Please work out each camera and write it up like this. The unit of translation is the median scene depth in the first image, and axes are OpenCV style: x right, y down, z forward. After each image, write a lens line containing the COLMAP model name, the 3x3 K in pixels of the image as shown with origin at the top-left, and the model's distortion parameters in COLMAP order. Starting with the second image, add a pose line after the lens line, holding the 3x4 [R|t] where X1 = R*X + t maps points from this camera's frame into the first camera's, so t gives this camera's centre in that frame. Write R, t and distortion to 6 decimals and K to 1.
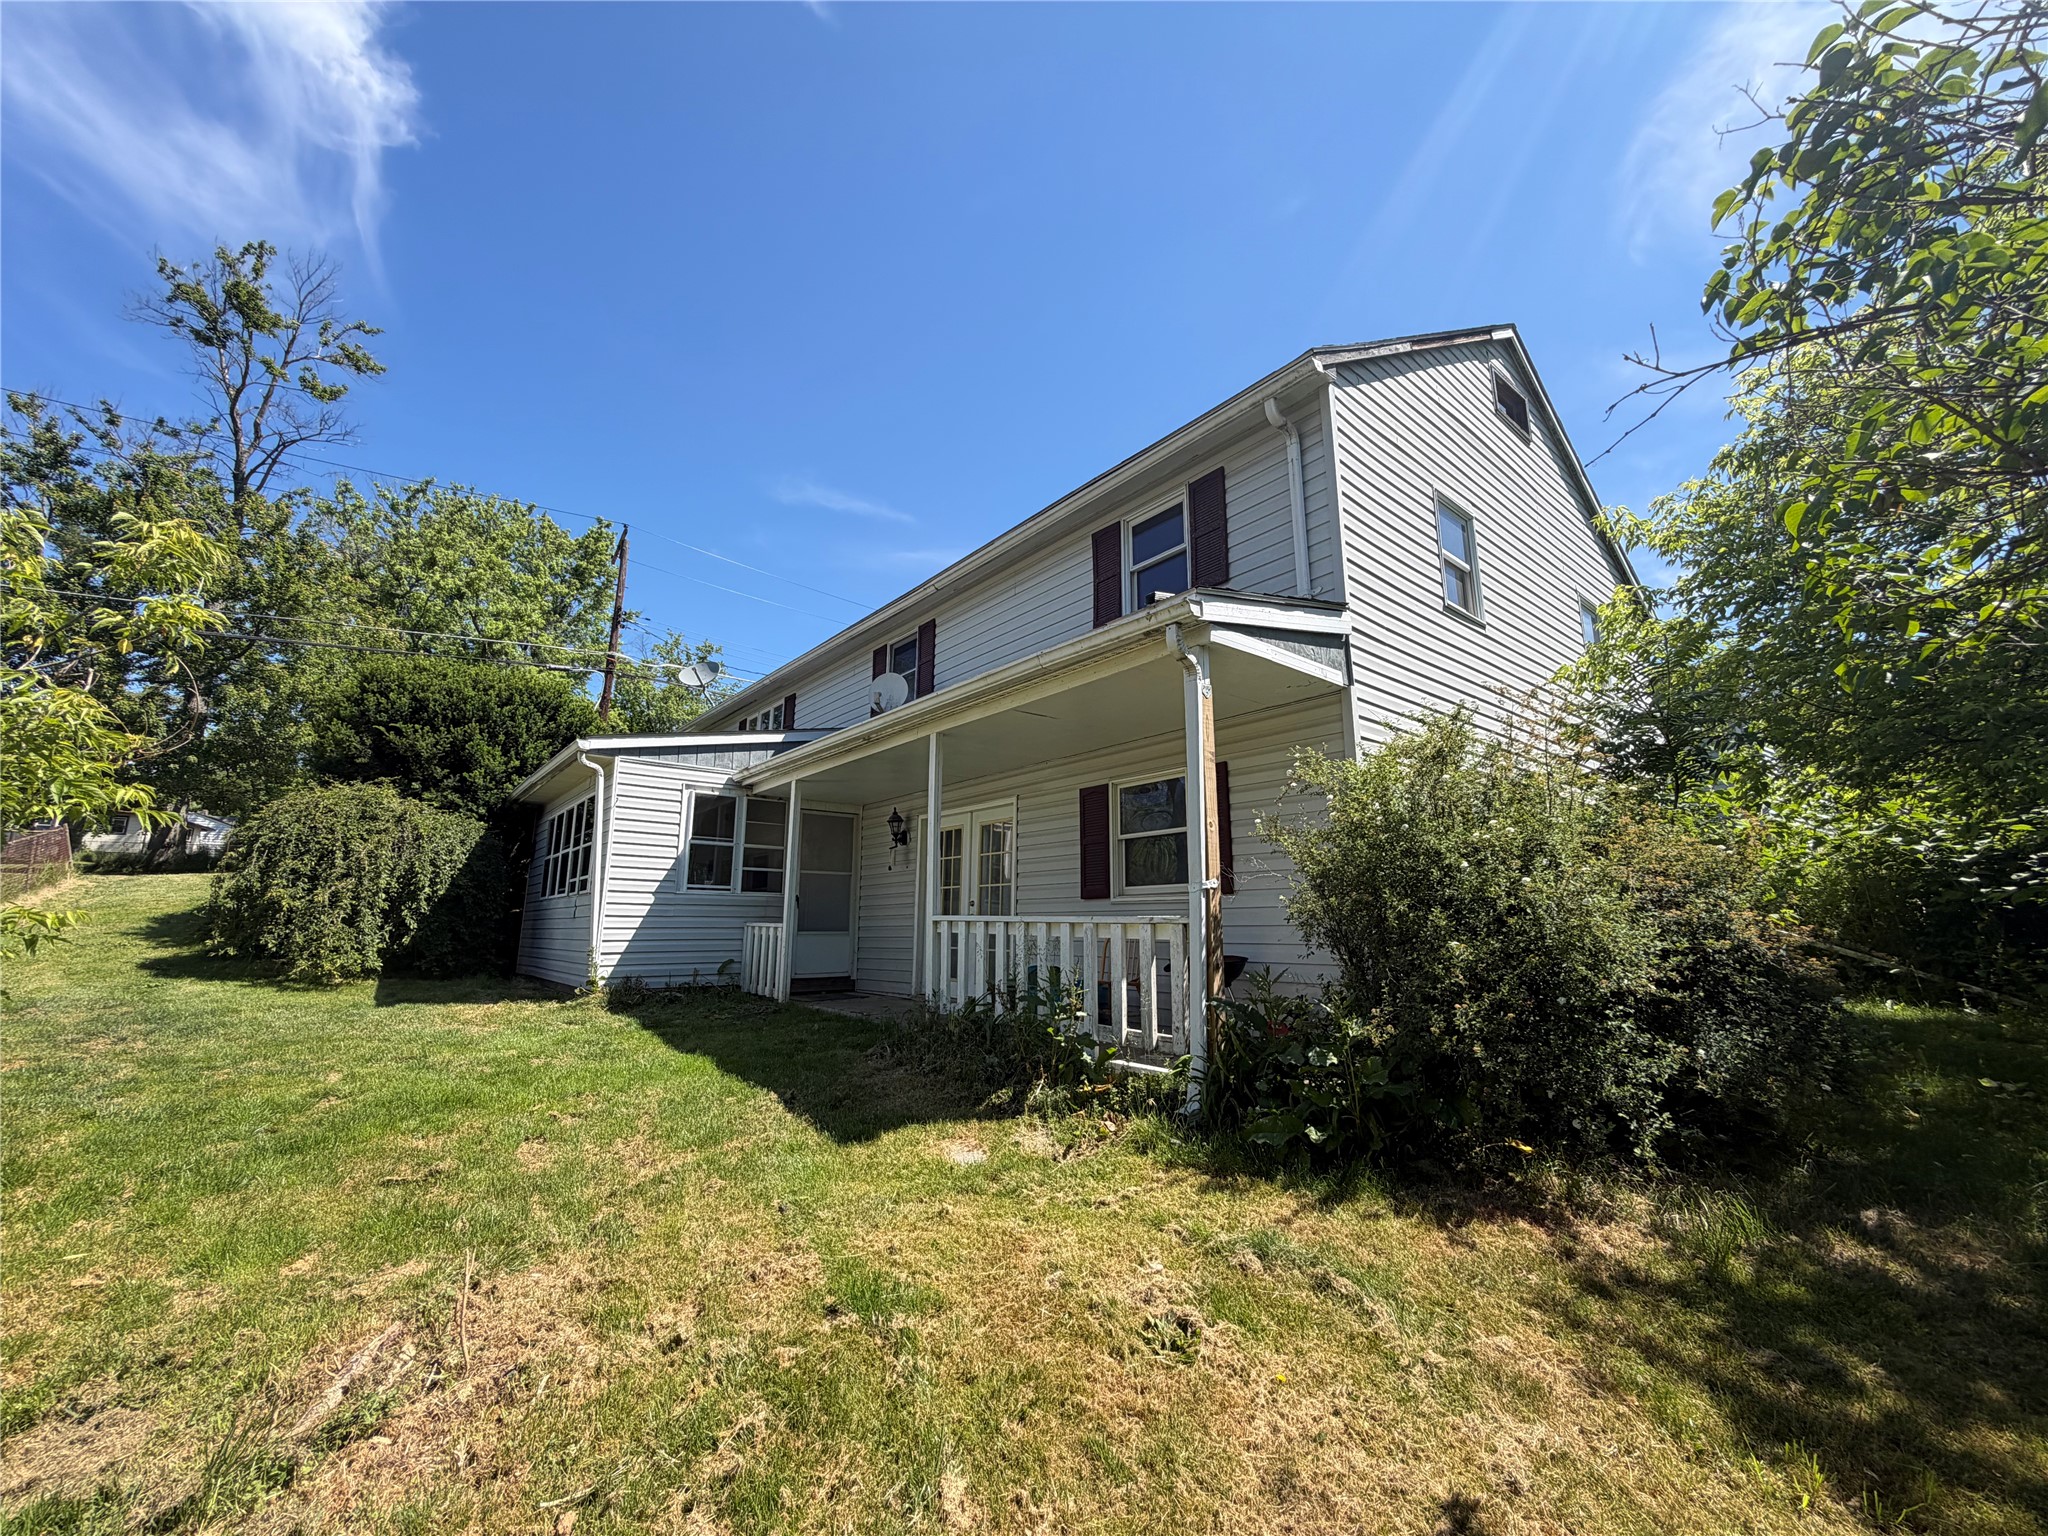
lens RADIAL K [[810.8, 0, 1024.0], [0, 810.8, 768.0], [0, 0, 1]] dist [0.002592, 0.000141]
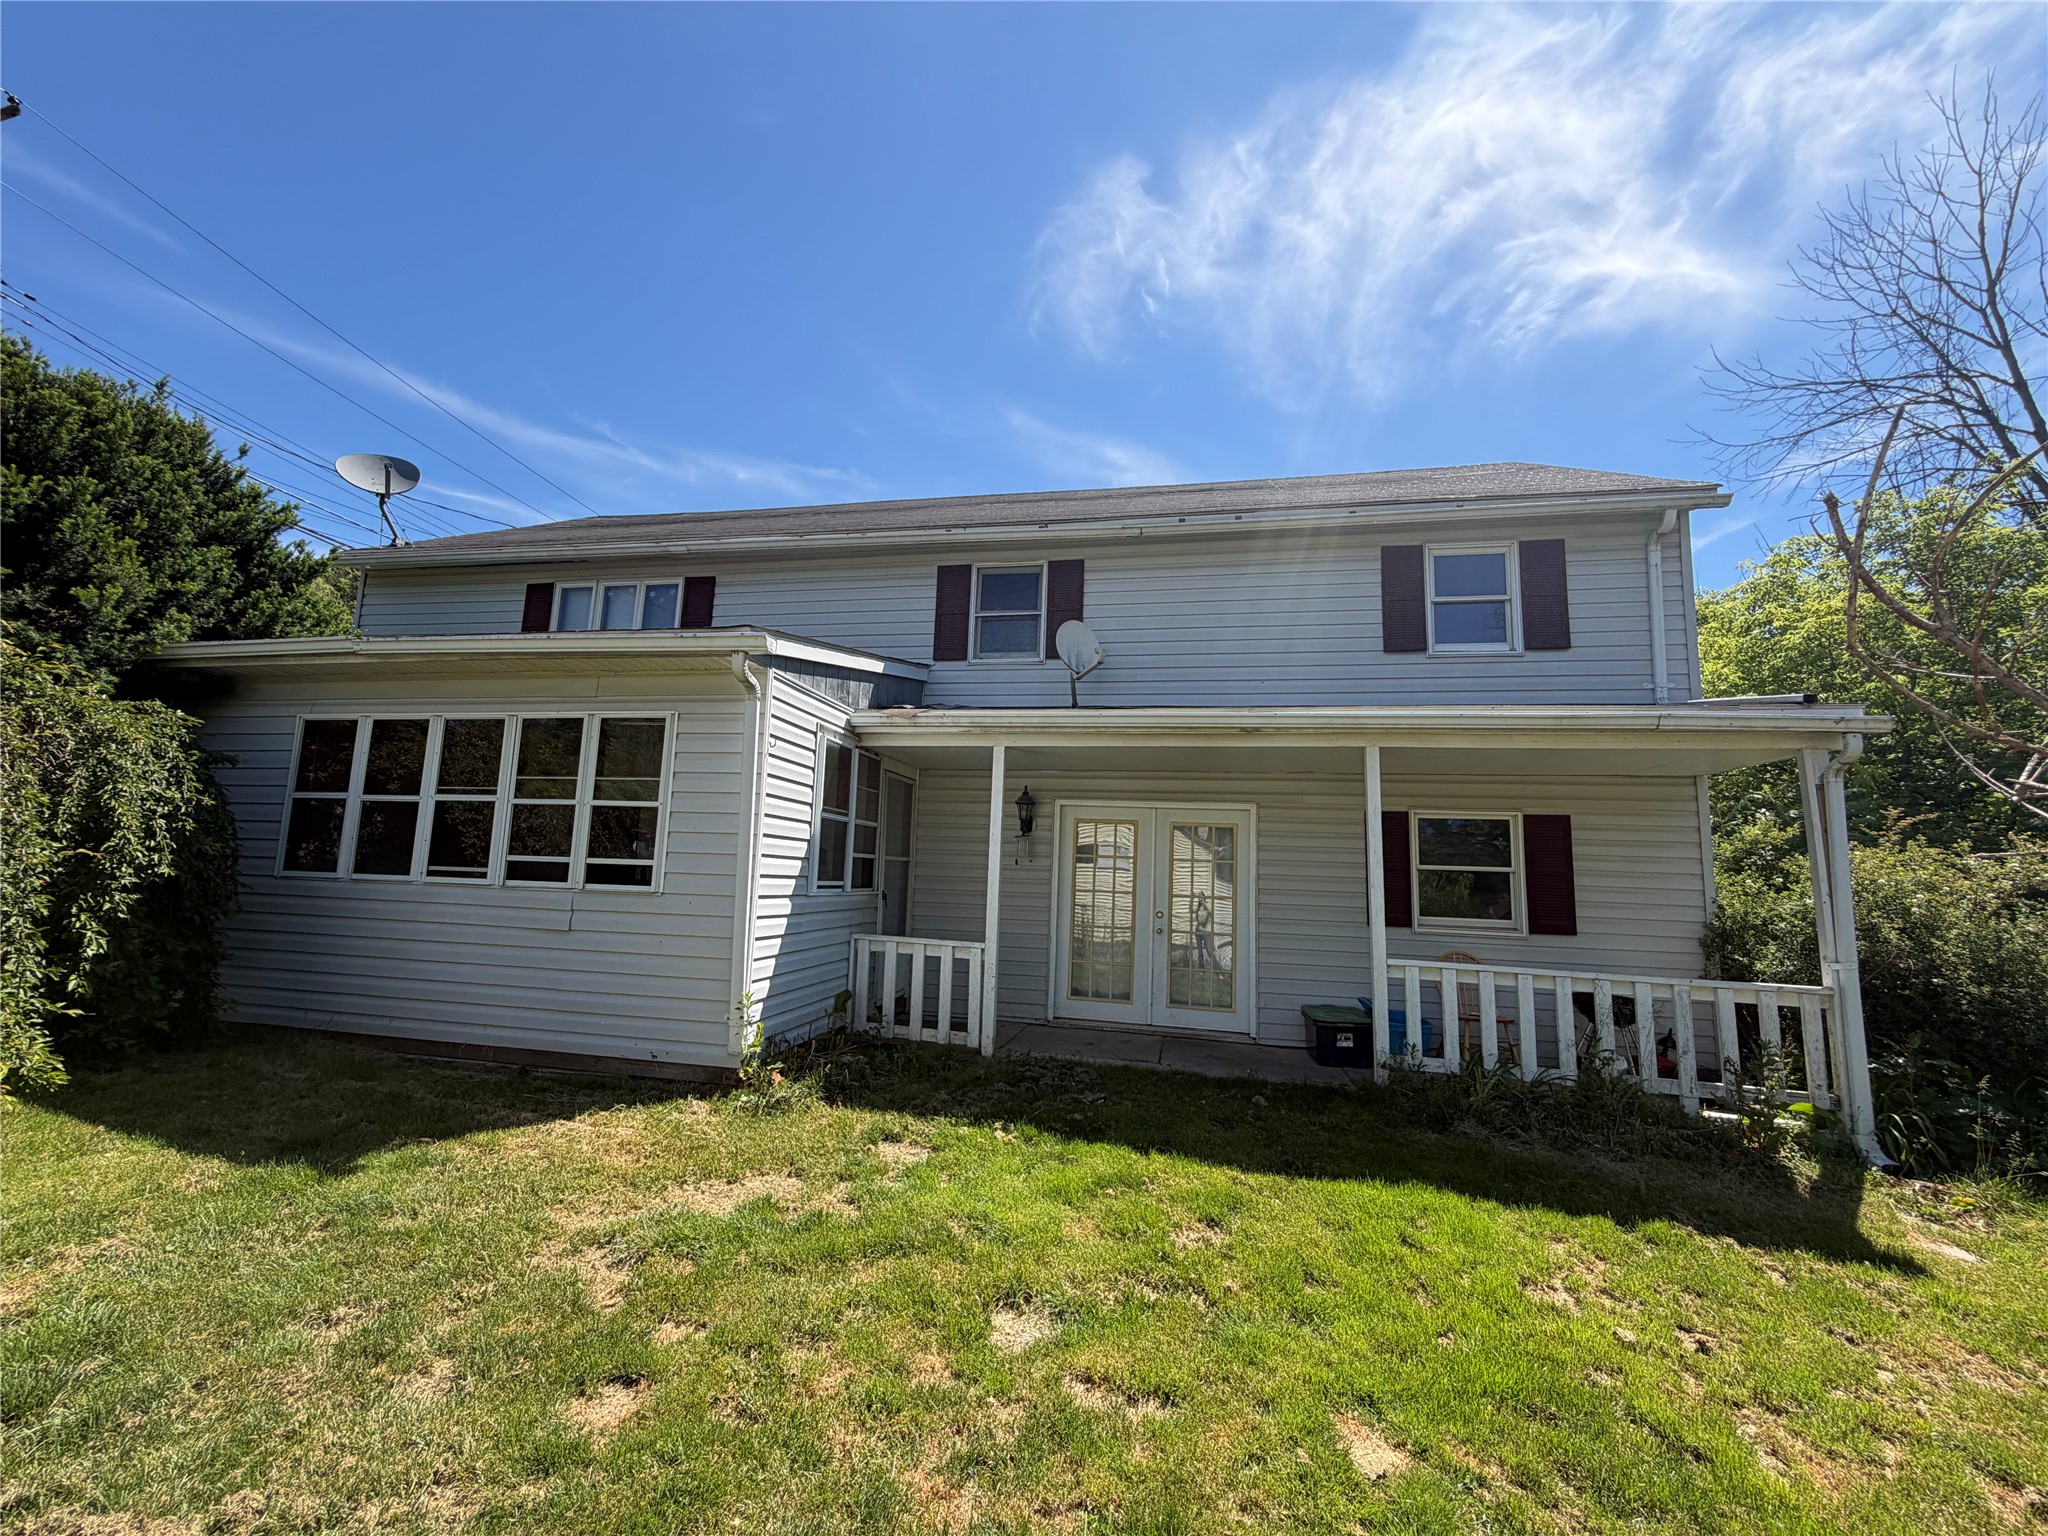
lens RADIAL K [[810.8, 0, 1024.0], [0, 810.8, 768.0], [0, 0, 1]] dist [0.002592, 0.000141]
pose [[0.772004, 0.110045, 0.626019, -0.721755], [-0.156961, 0.987402, 0.019992, 0.016521], [-0.615932, -0.113694, 0.779552, 0.419760]]
